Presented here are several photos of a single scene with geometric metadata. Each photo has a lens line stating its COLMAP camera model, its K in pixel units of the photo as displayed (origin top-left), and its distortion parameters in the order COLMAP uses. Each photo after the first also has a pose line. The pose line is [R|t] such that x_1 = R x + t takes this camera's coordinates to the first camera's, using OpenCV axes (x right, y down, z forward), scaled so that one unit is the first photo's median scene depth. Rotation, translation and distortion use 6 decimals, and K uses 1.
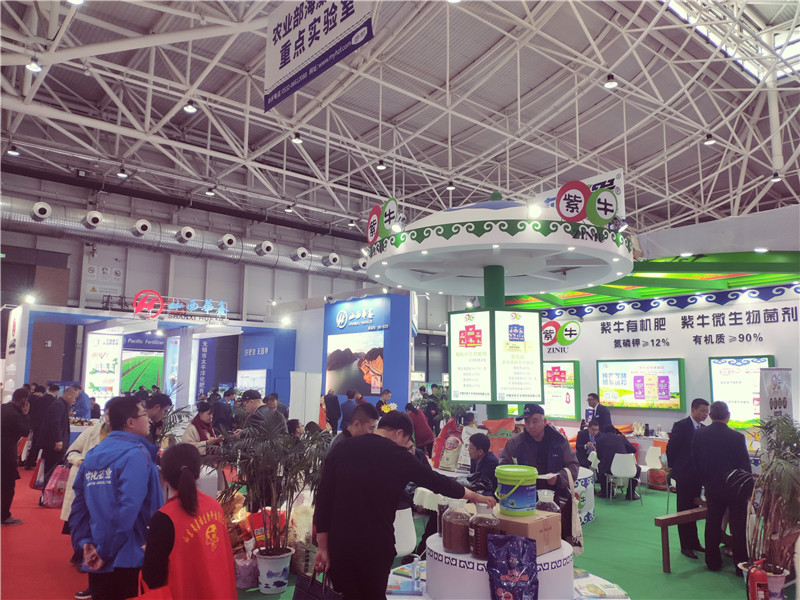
lens RADIAL K [[610.2, 0, 402.0], [0, 610.2, 301.8], [0, 0, 1]] dist [-0.003204, -0.006987]
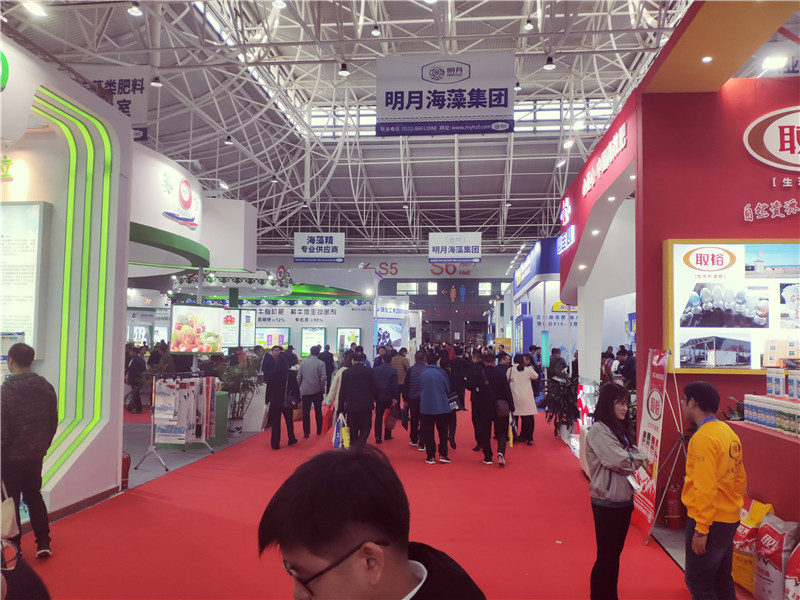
lens RADIAL K [[610.2, 0, 400.7], [0, 610.2, 300.3], [0, 0, 1]] dist [-0.003204, -0.006987]
pose [[0.718606, 0.040440, 0.694241, -0.777989], [-0.092895, 0.994943, 0.038198, -0.125404], [-0.689185, -0.091941, 0.718729, -0.855130]]
